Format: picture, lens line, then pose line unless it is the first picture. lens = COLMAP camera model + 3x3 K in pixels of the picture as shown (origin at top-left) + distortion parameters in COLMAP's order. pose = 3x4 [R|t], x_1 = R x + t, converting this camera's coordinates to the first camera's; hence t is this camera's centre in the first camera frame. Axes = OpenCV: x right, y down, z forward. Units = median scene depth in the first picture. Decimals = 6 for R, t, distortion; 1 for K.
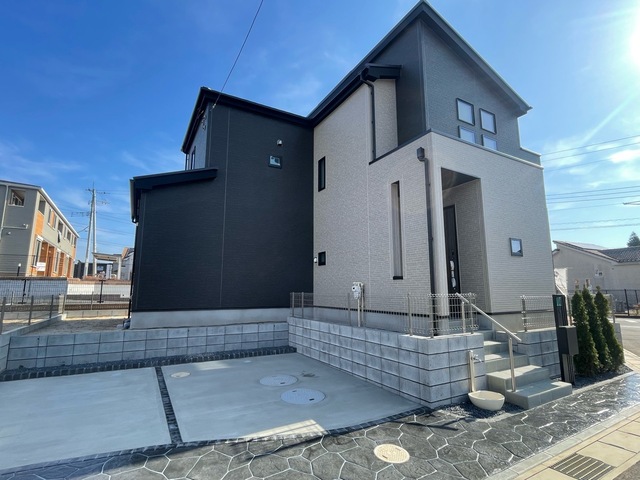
lens RADIAL K [[321.7, 0, 320.0], [0, 321.7, 240.0], [0, 0, 1]] dist [-0.001986, -0.000973]
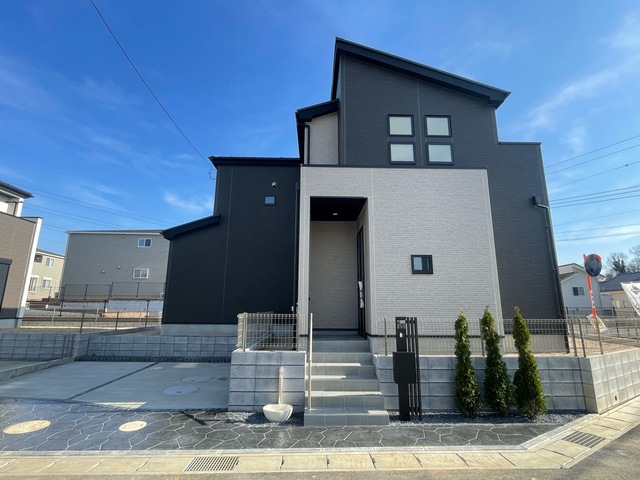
lens RADIAL K [[321.7, 0, 320.0], [0, 321.7, 240.0], [0, 0, 1]] dist [-0.001986, -0.000973]
pose [[0.878746, -0.091813, -0.468376, 0.894347], [0.064750, 0.995184, -0.073598, 0.002076], [0.472878, 0.034347, 0.880458, 0.059988]]
